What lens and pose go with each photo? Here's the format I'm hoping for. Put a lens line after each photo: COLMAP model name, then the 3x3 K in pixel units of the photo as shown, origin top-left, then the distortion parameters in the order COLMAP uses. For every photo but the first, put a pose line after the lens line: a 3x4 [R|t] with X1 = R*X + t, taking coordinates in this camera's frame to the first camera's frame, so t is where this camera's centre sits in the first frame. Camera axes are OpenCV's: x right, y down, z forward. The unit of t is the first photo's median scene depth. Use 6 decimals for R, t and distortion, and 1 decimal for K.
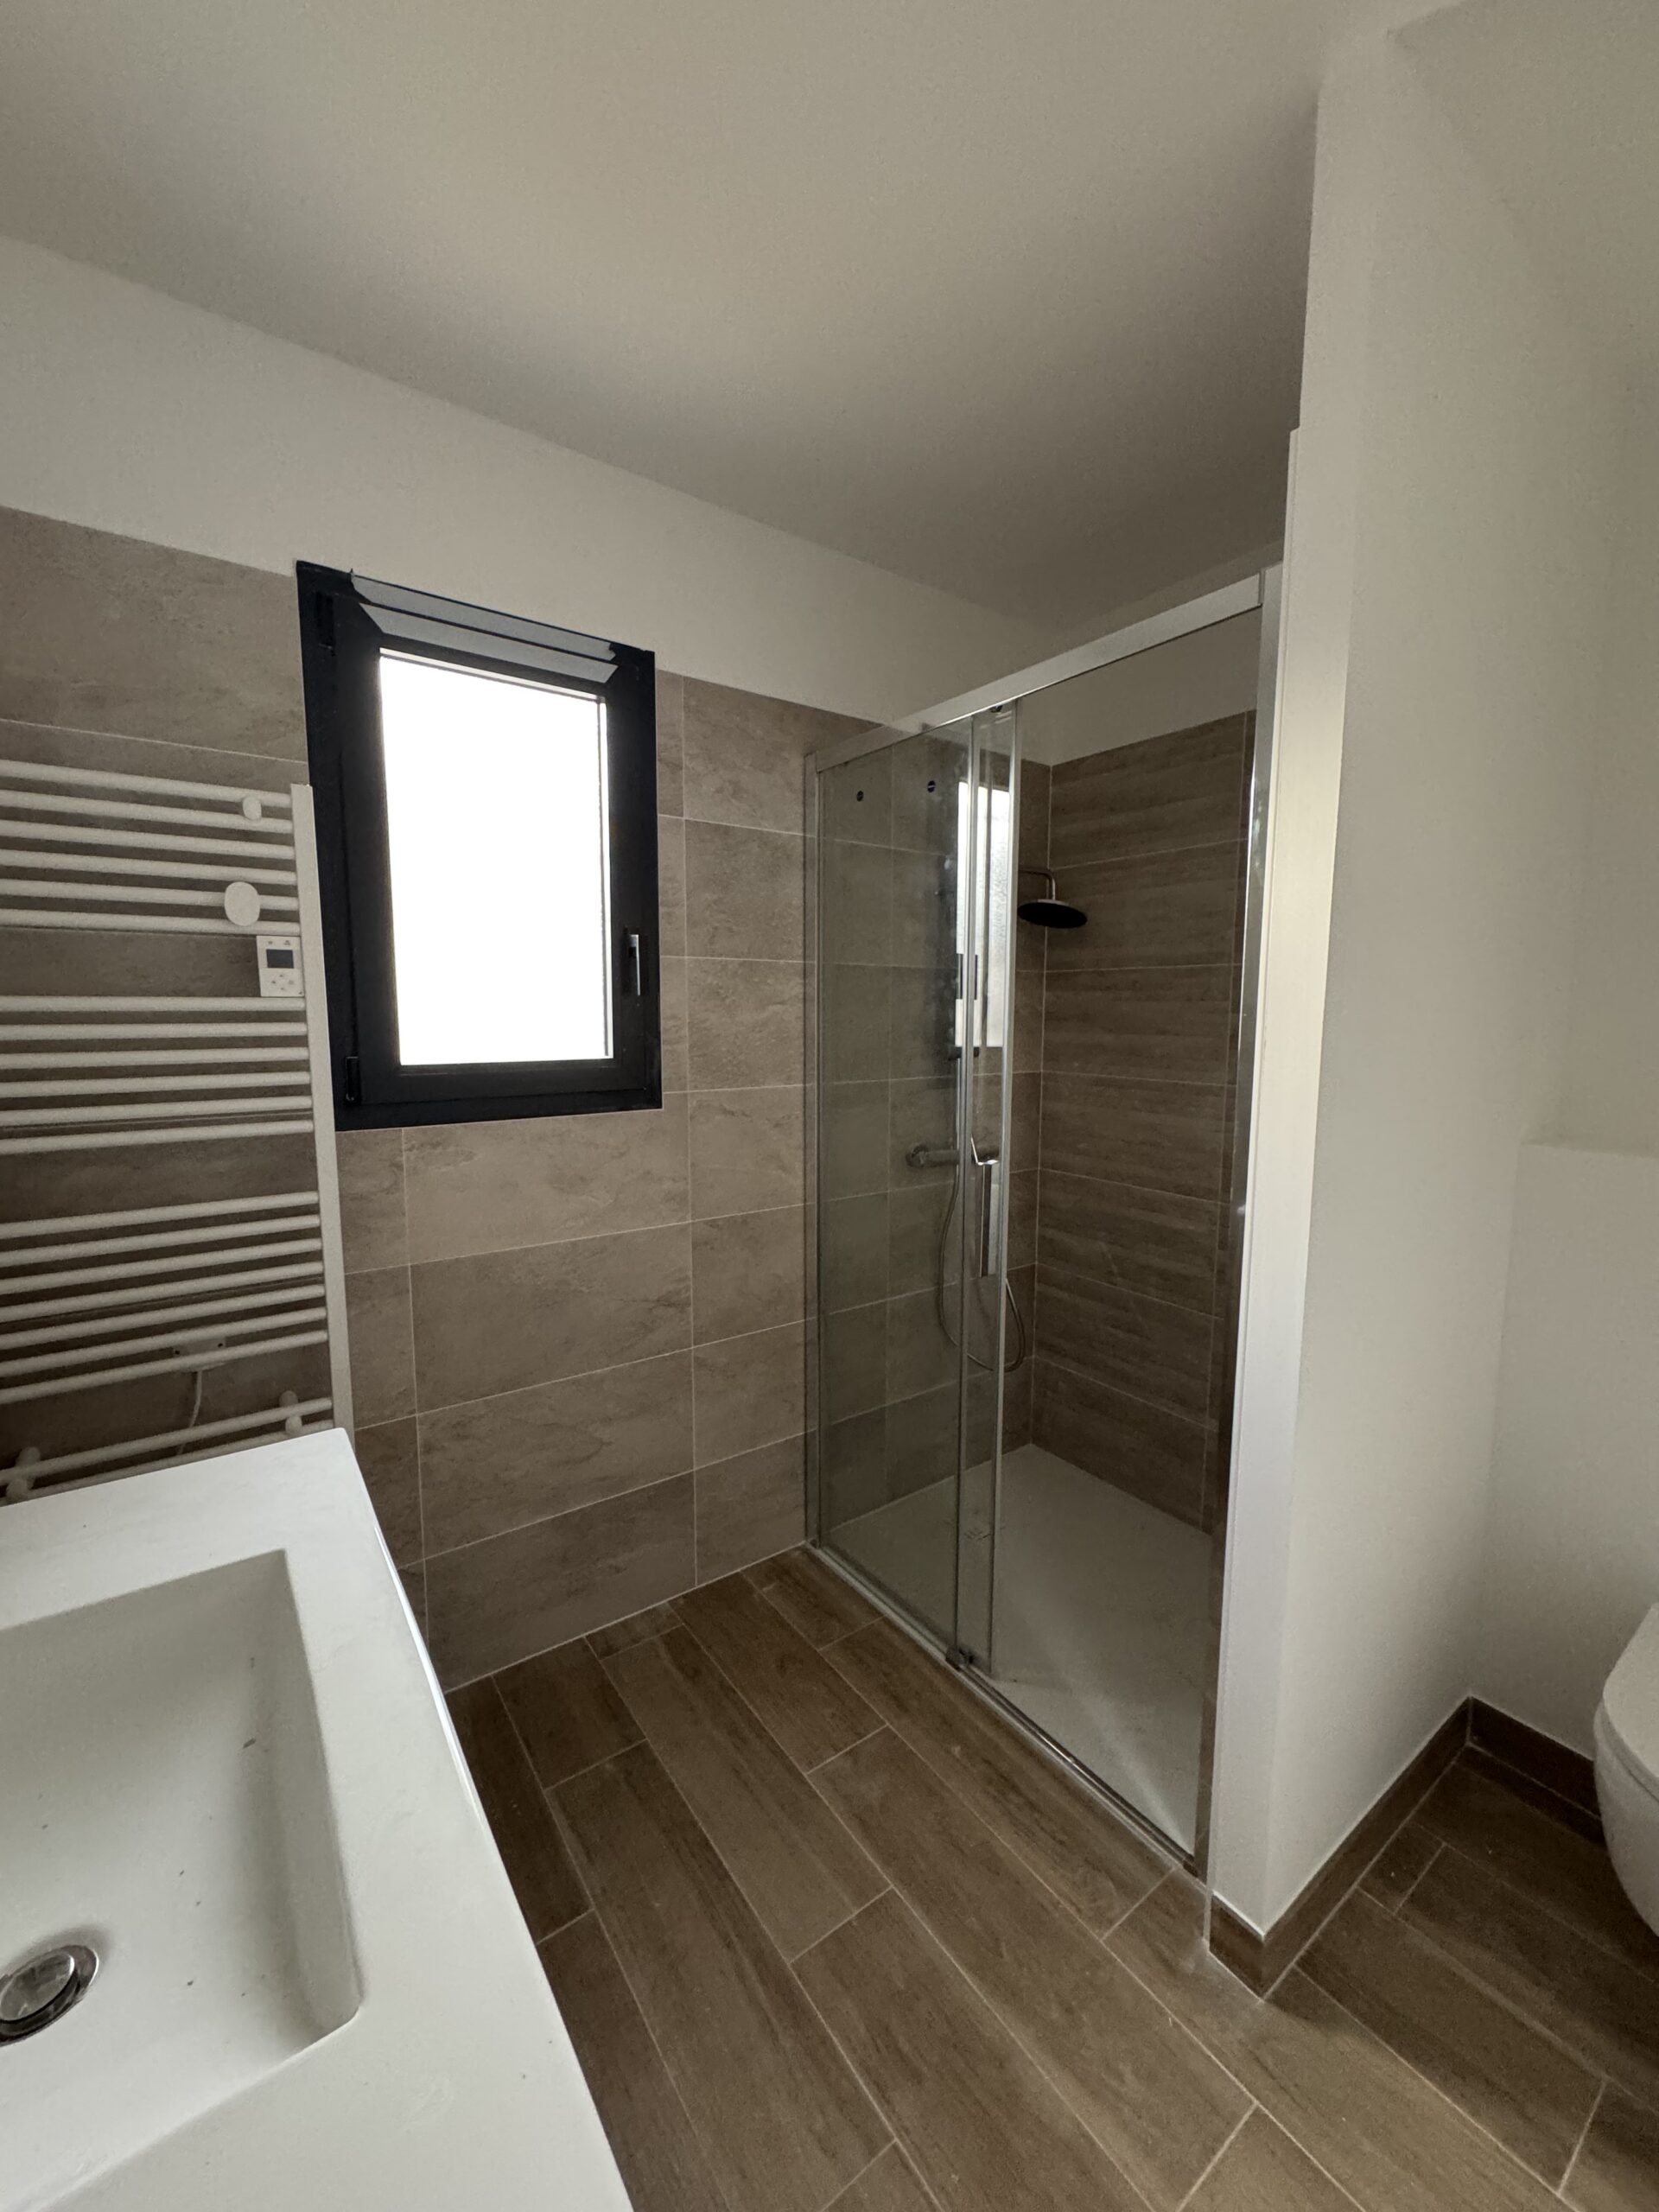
lens RADIAL K [[878.5, 0, 831.5], [0, 878.5, 1108.9], [0, 0, 1]] dist [-0.002050, -0.000026]
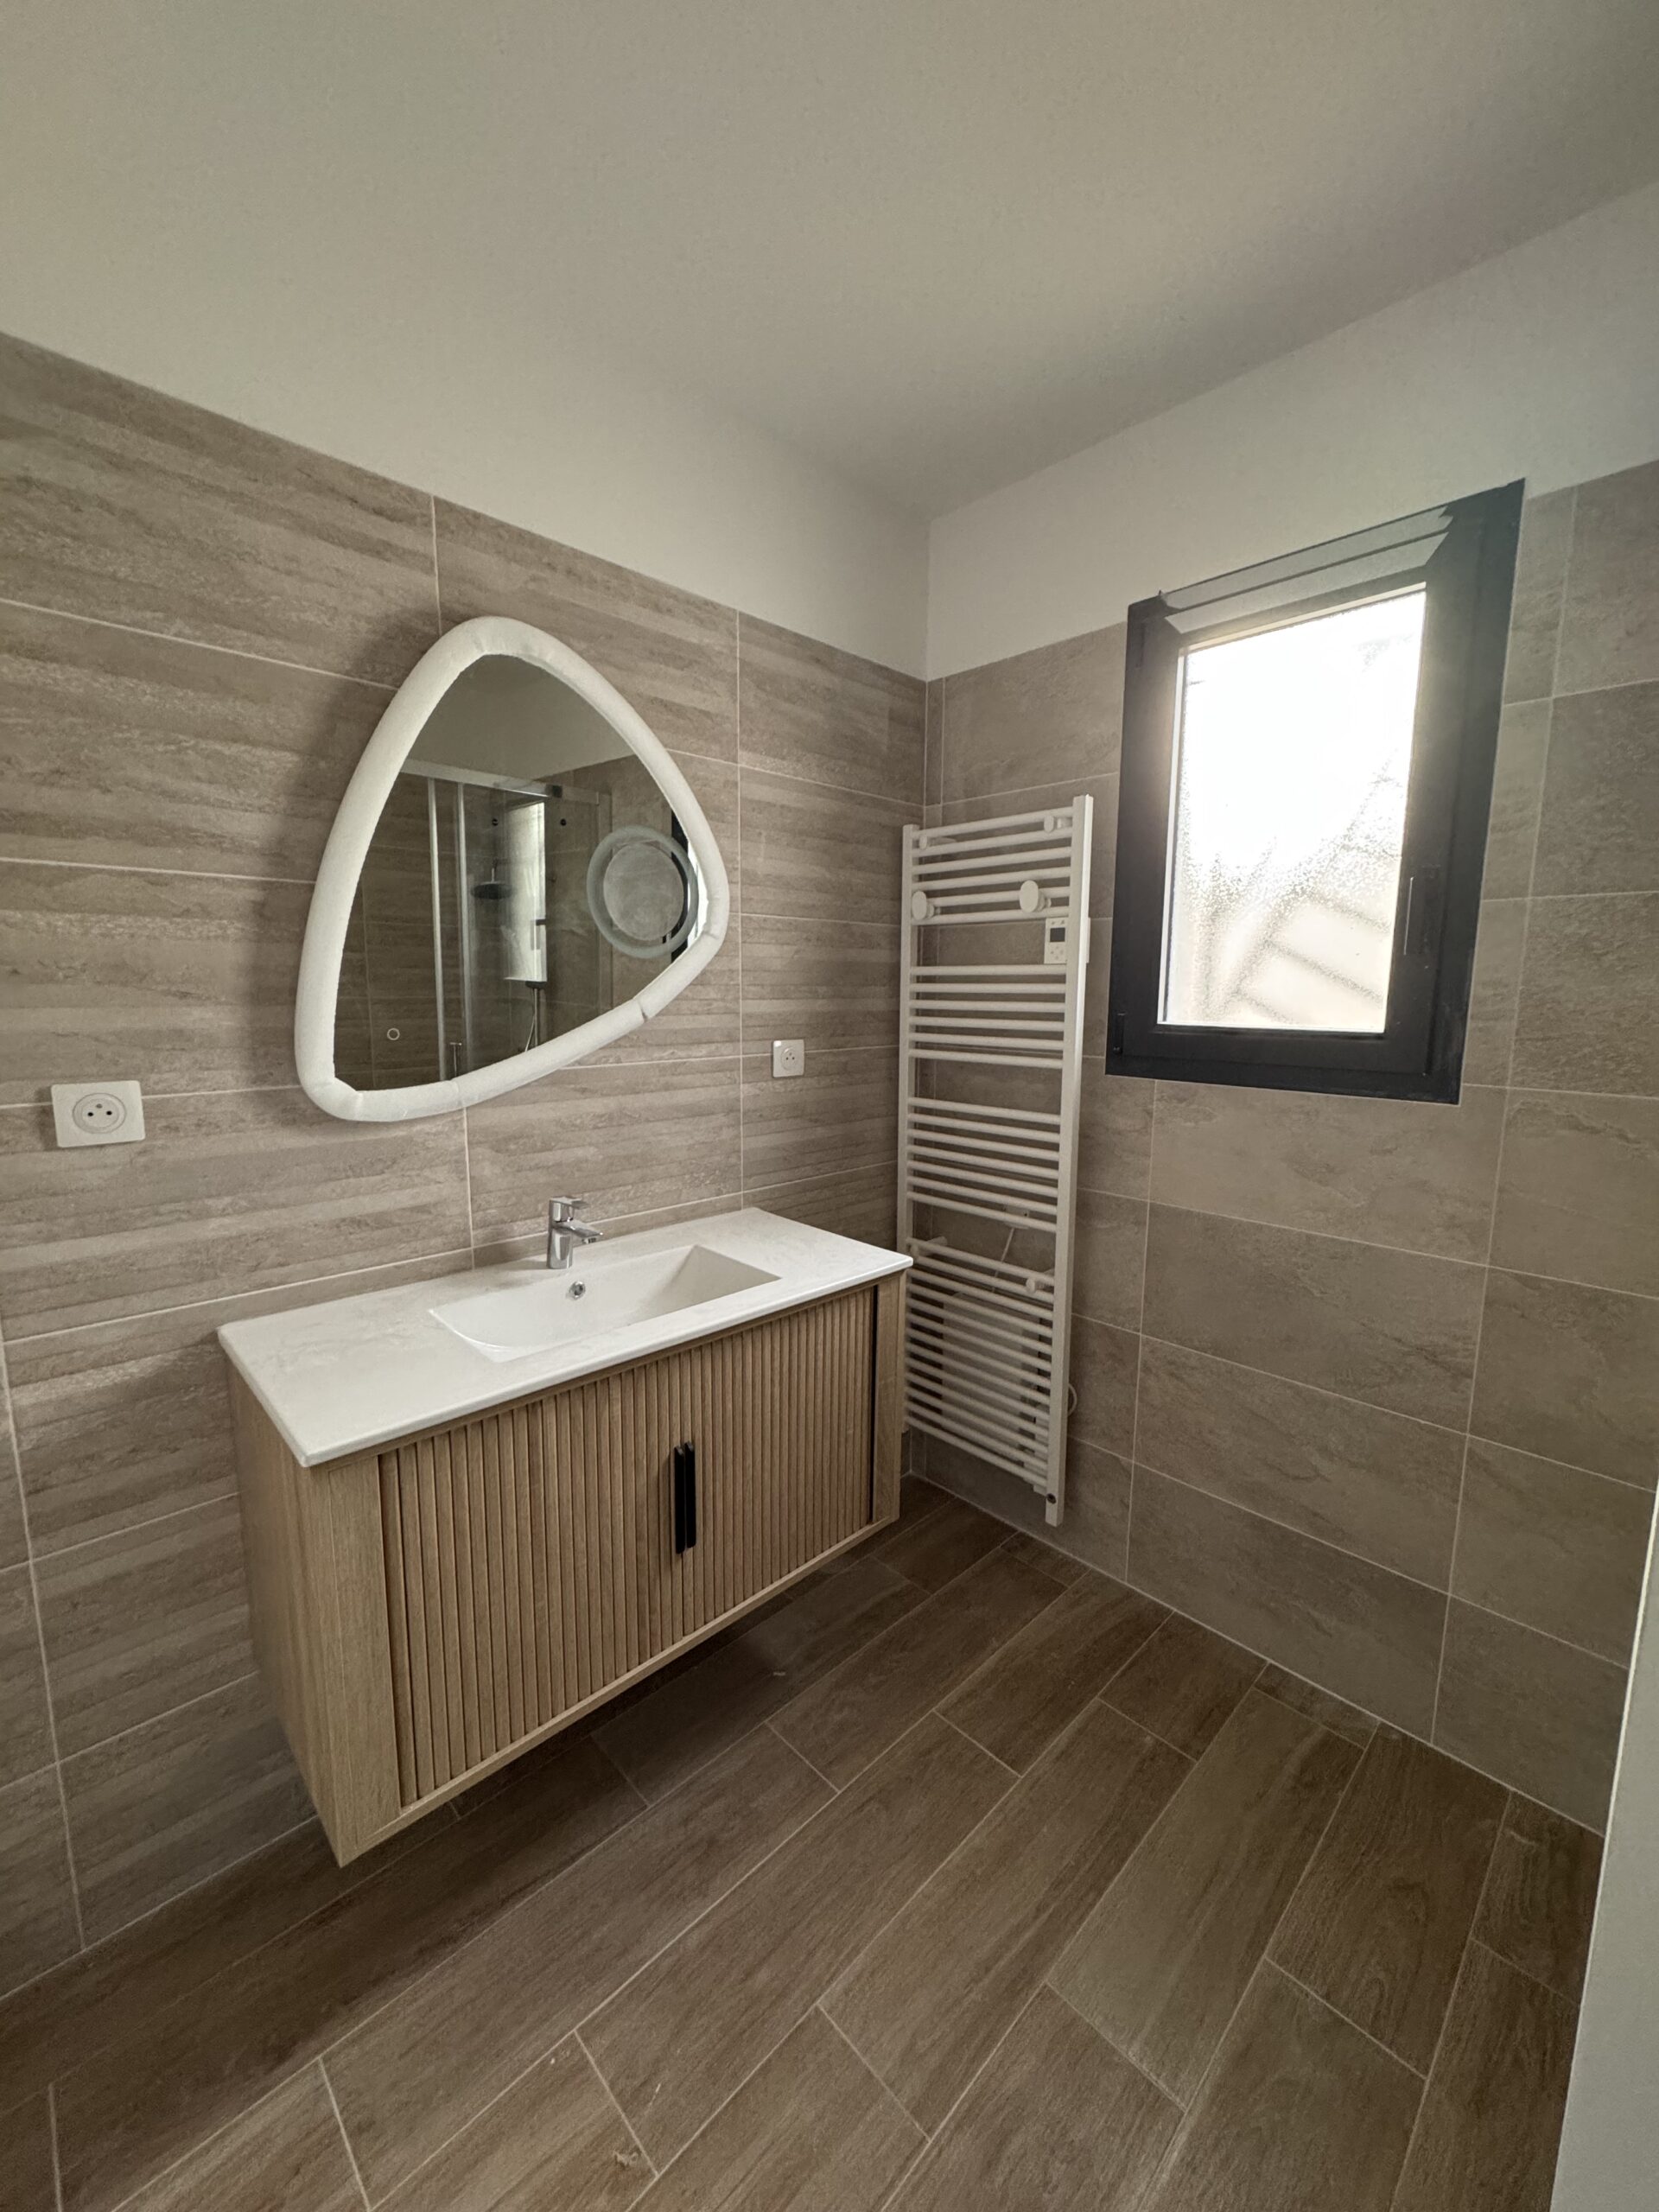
lens RADIAL K [[878.5, 0, 831.5], [0, 878.5, 1108.9], [0, 0, 1]] dist [-0.002050, -0.000026]
pose [[0.142622, 0.139467, -0.979902, 0.565127], [-0.118640, 0.985294, 0.122967, -0.031075], [0.982641, 0.098717, 0.157071, 0.422190]]
